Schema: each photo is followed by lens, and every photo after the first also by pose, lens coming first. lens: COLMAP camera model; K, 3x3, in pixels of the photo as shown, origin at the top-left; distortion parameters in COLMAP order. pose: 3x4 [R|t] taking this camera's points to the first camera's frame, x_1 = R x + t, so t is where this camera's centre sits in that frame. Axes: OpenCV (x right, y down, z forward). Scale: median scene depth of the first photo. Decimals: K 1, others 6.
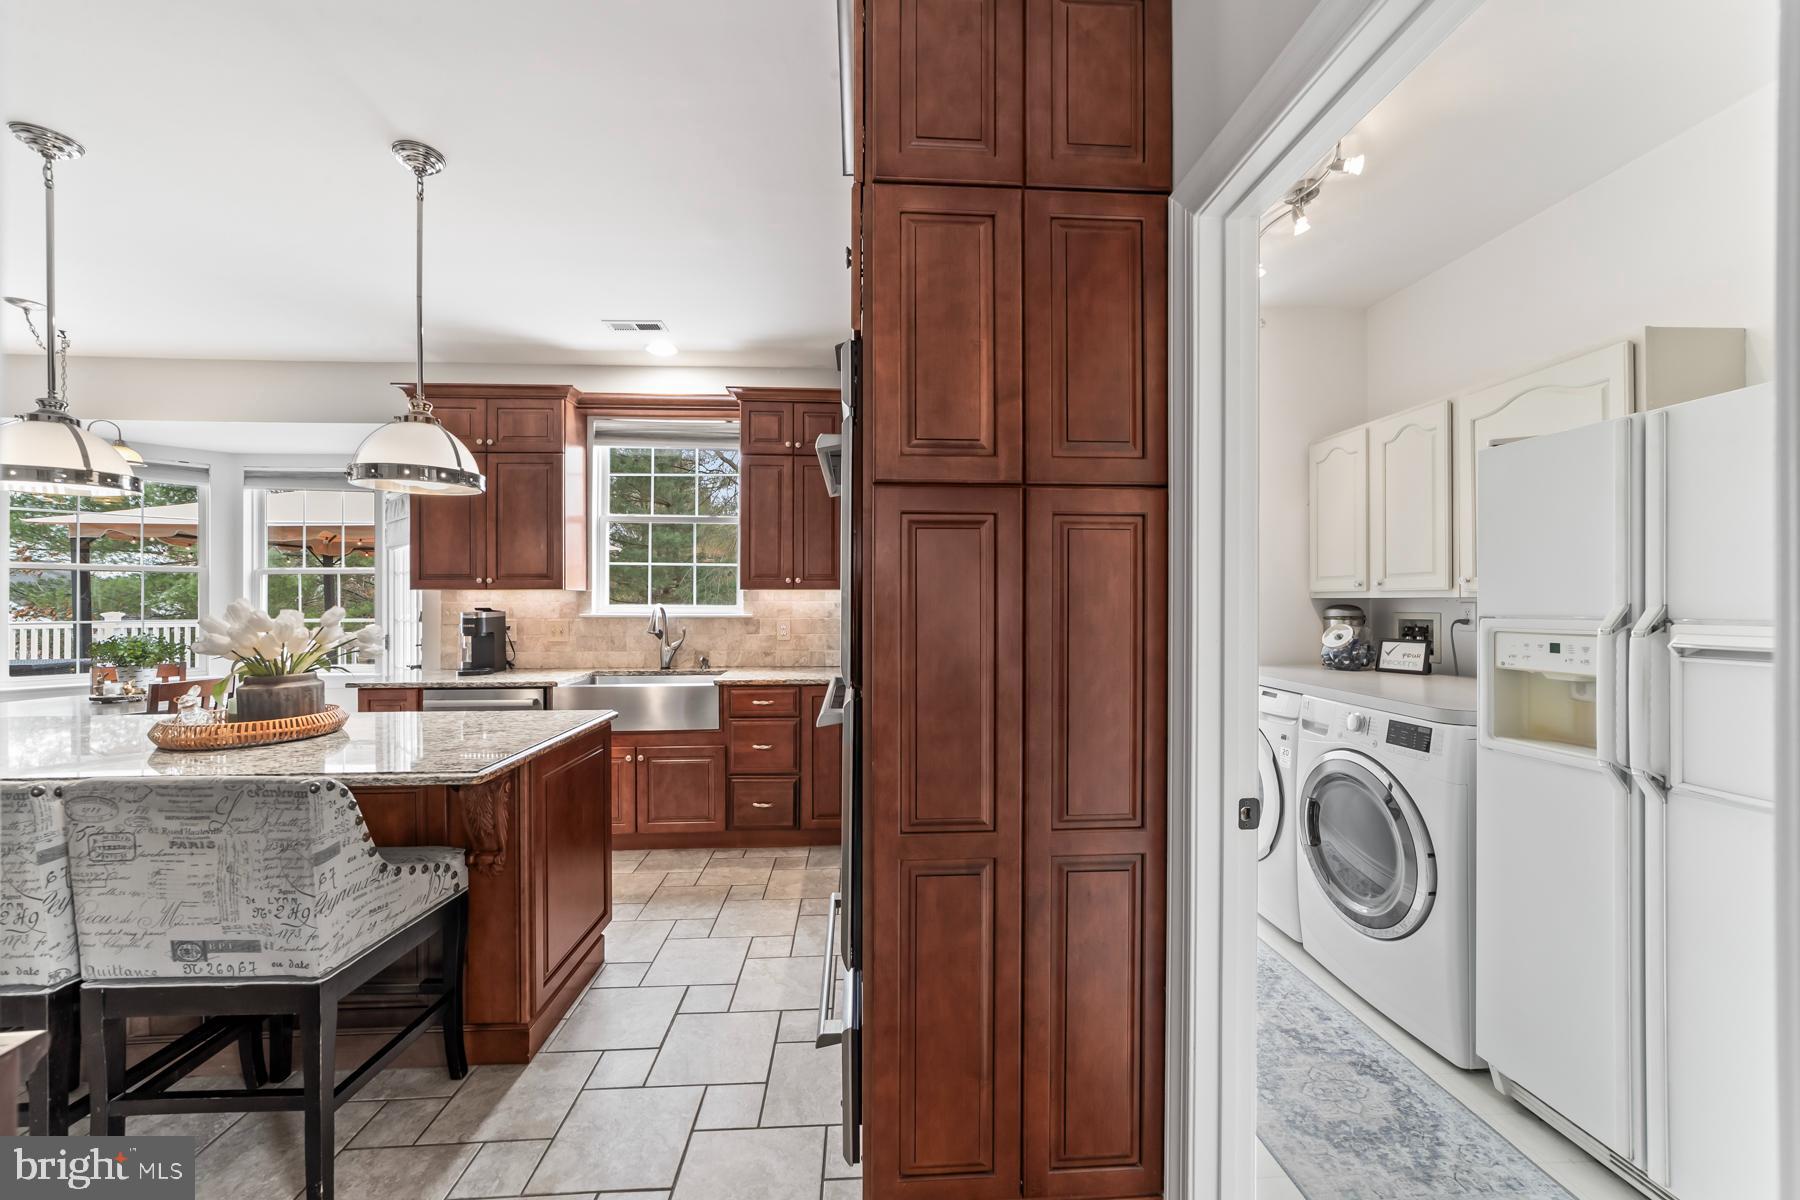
lens RADIAL K [[697.6, 0, 907.7], [0, 697.6, 598.0], [0, 0, 1]] dist [-0.014963, 0.006456]
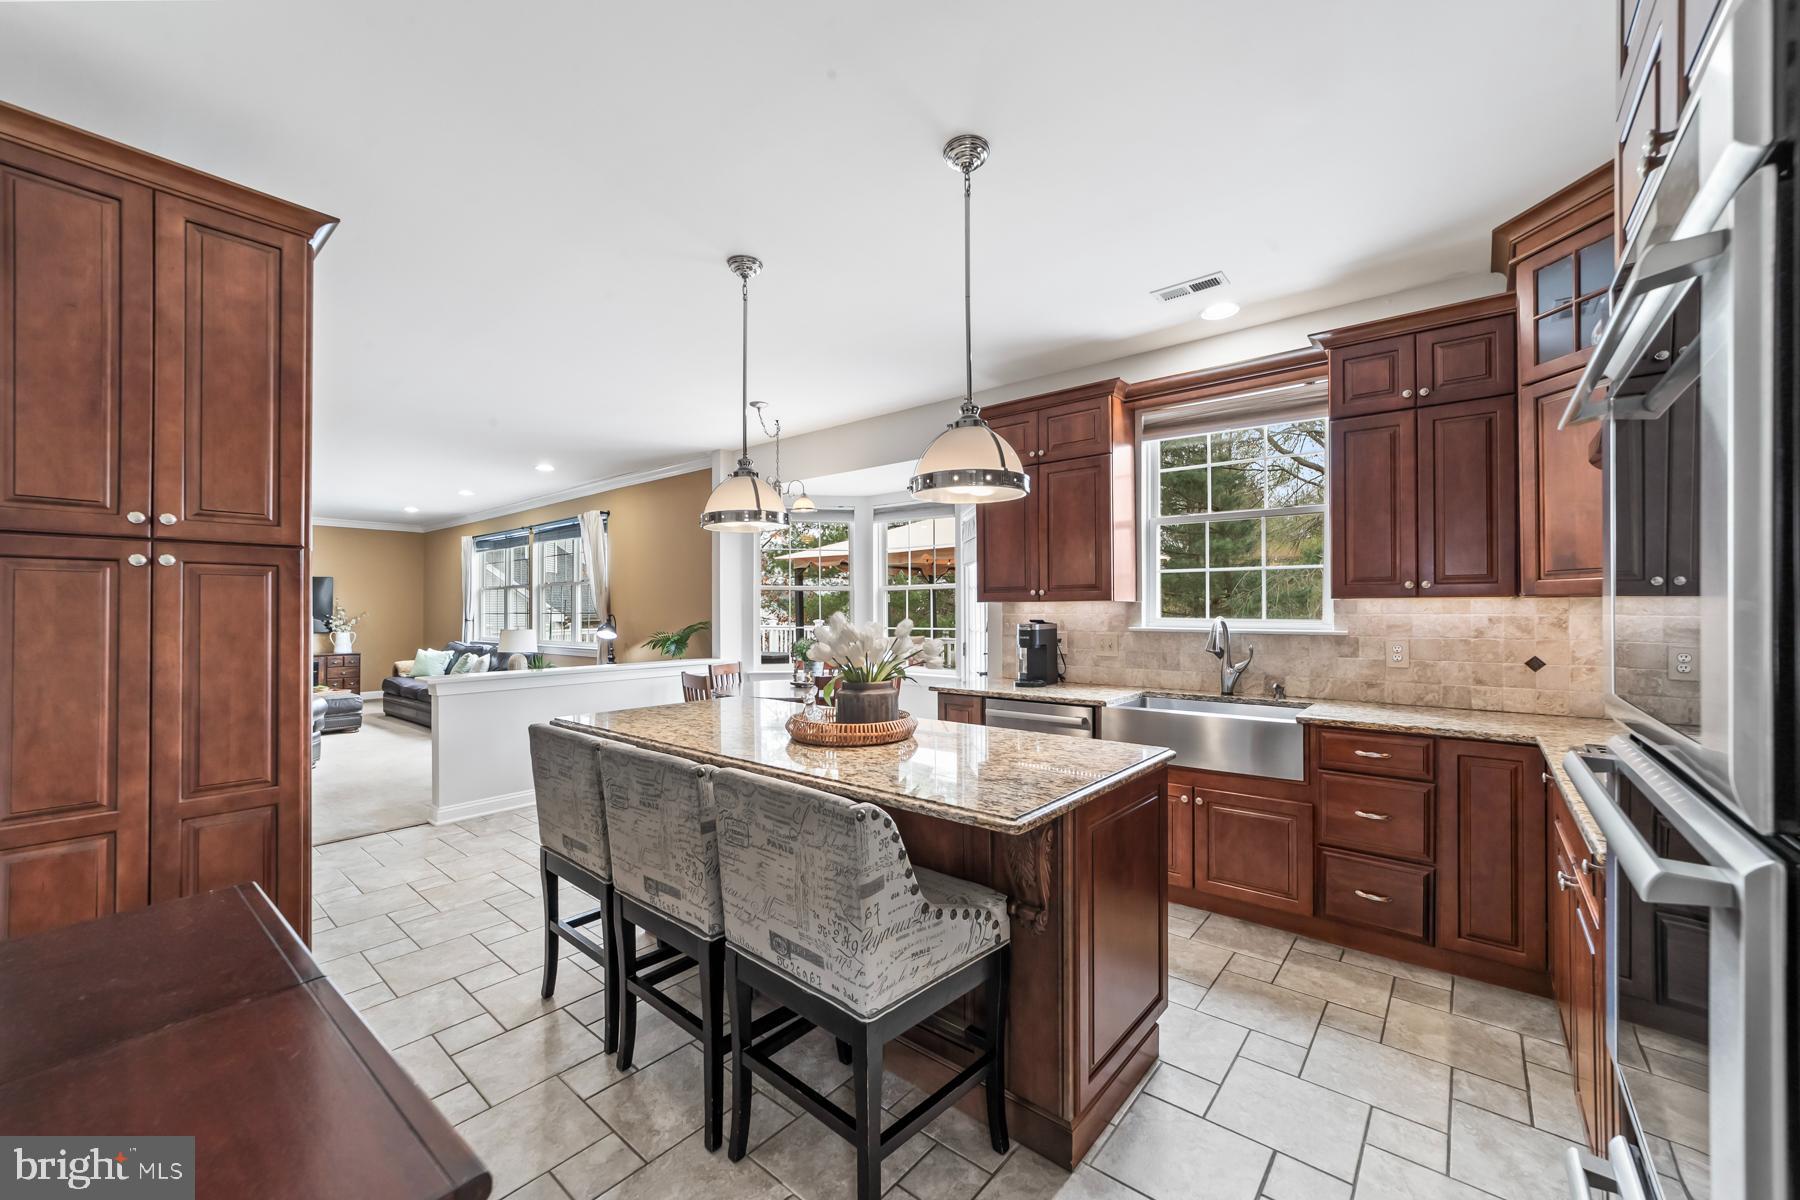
lens RADIAL K [[697.6, 0, 899.3], [0, 697.6, 603.0], [0, 0, 1]] dist [-0.014963, 0.006456]
pose [[0.726867, -0.007751, -0.686734, -0.075951], [0.001734, 0.999954, -0.009451, -0.001179], [0.686776, 0.005679, 0.726847, 0.155157]]
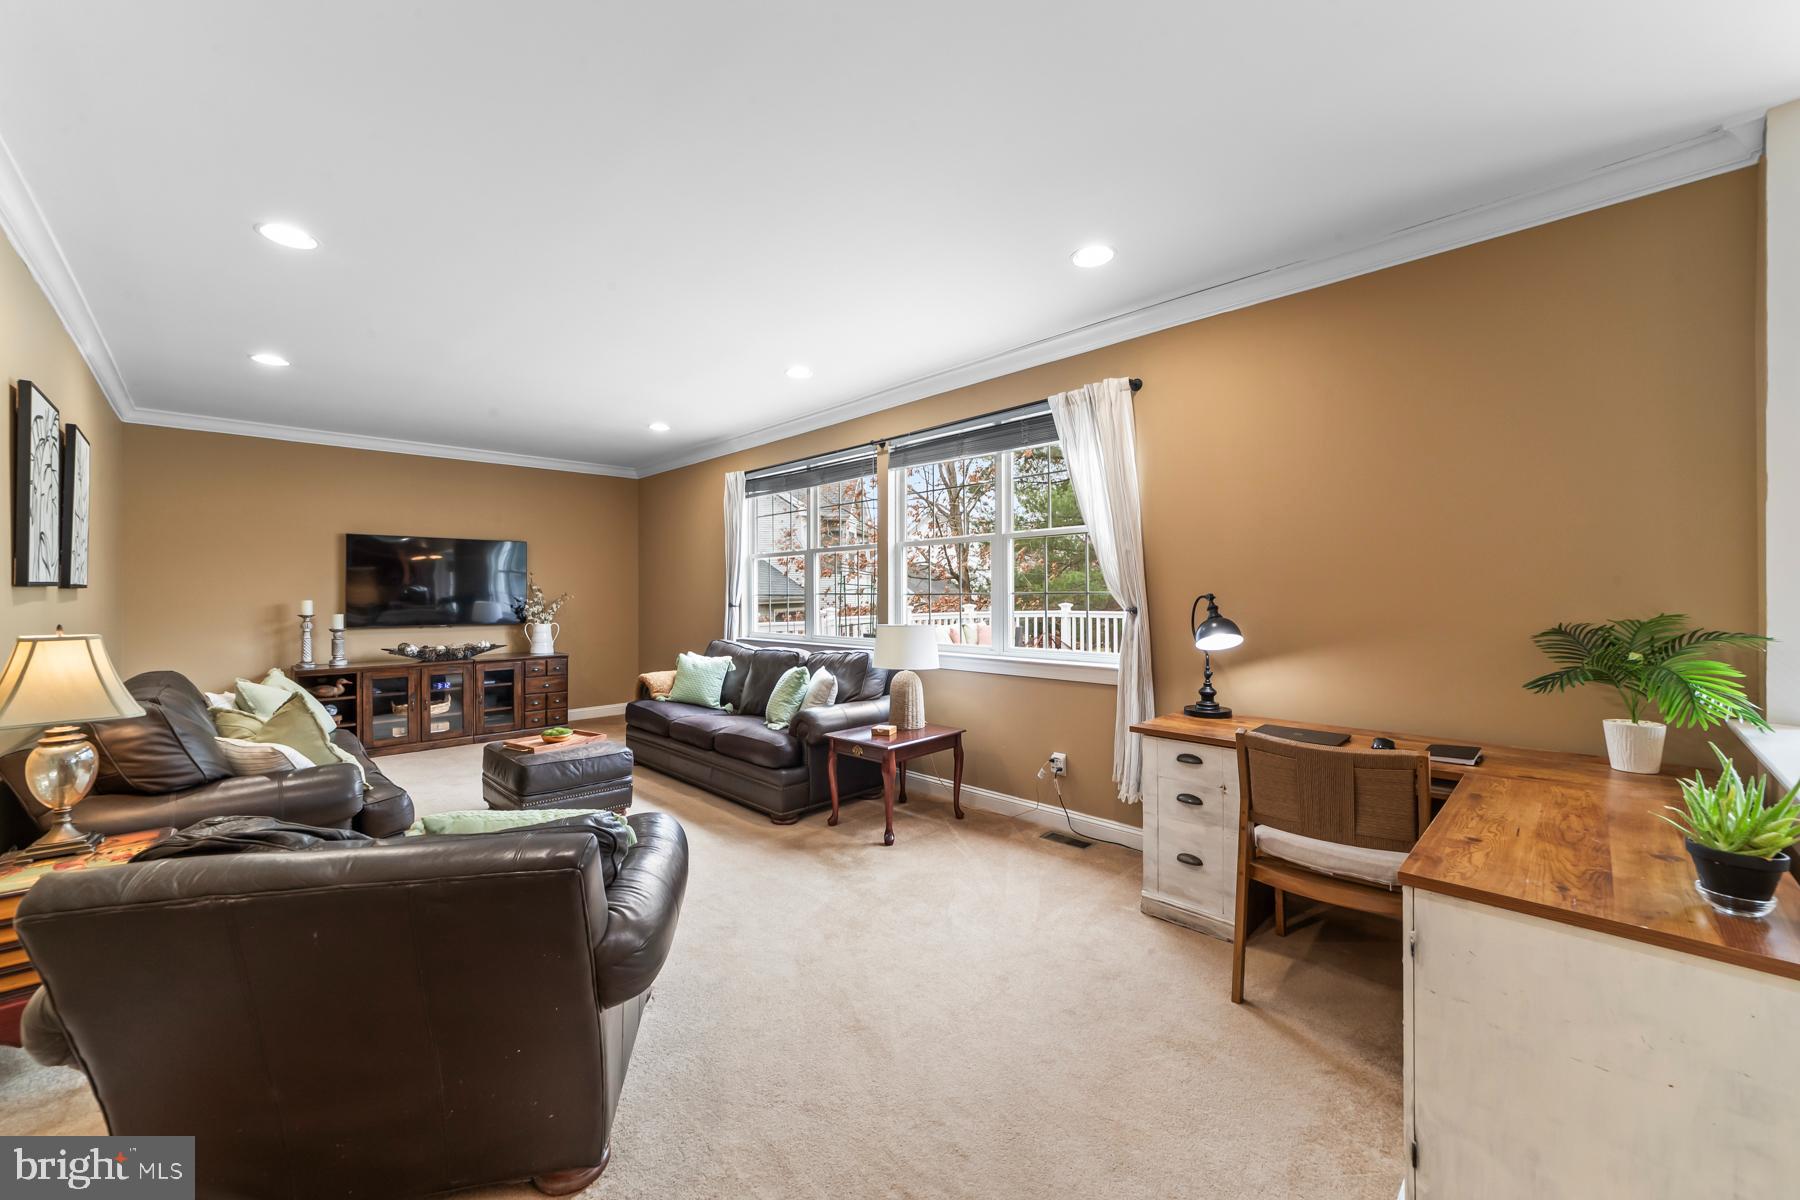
lens RADIAL K [[697.6, 0, 895.8], [0, 697.6, 590.0], [0, 0, 1]] dist [-0.014963, 0.006456]
pose [[0.650149, -0.003237, -0.759800, -1.659274], [0.008781, 0.999956, 0.003254, -0.001634], [0.759756, -0.008787, 0.650149, 0.152388]]
